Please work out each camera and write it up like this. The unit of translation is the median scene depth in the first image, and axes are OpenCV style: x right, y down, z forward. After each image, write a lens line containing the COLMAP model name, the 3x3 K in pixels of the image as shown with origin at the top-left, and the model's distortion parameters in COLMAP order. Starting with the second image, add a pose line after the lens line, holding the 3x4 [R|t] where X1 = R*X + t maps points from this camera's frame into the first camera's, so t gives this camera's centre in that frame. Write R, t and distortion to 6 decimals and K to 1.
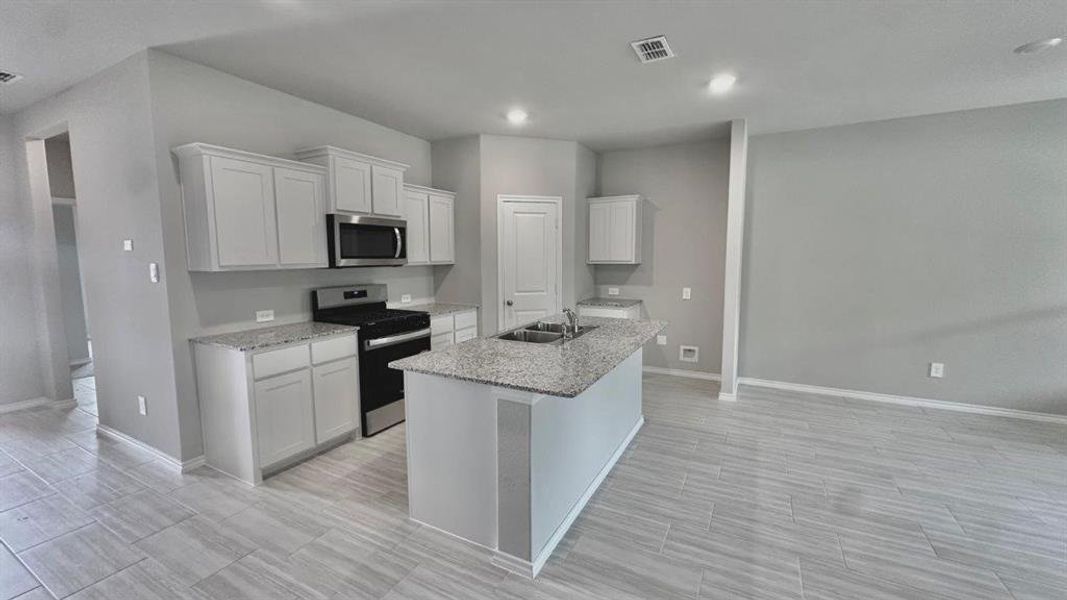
lens RADIAL K [[428.3, 0, 533.5], [0, 428.3, 300.0], [0, 0, 1]] dist [-0.000953, 0.000010]
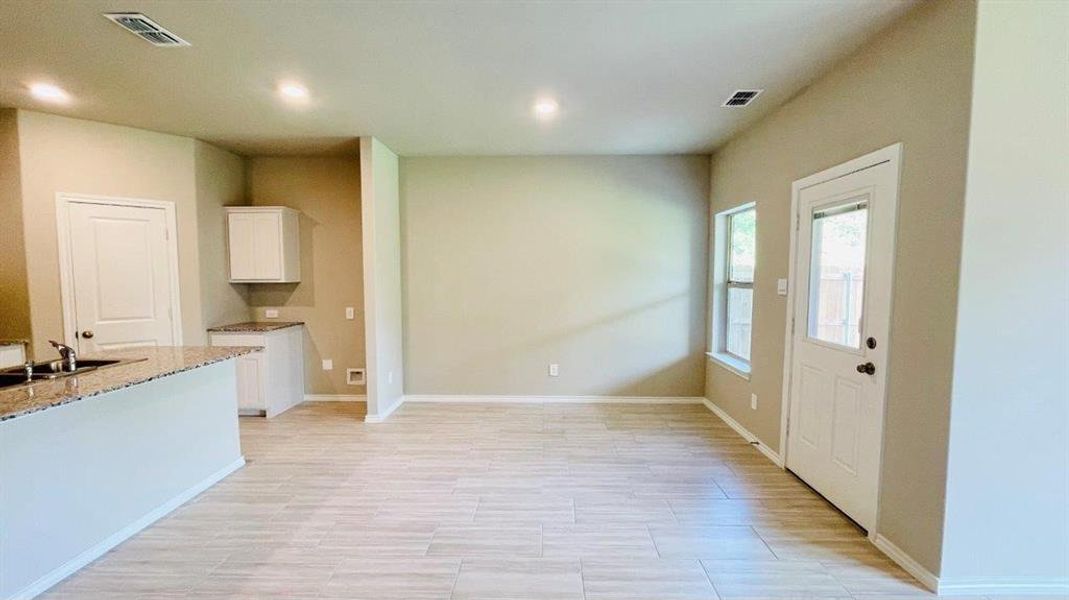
lens RADIAL K [[433.8, 0, 534.5], [0, 433.8, 300.0], [0, 0, 1]] dist [0.000842, 0.000275]
pose [[0.894270, -0.025060, 0.446826, 0.312941], [0.045867, 0.998306, -0.035809, 0.009614], [-0.445171, 0.052518, 0.893904, -0.048520]]
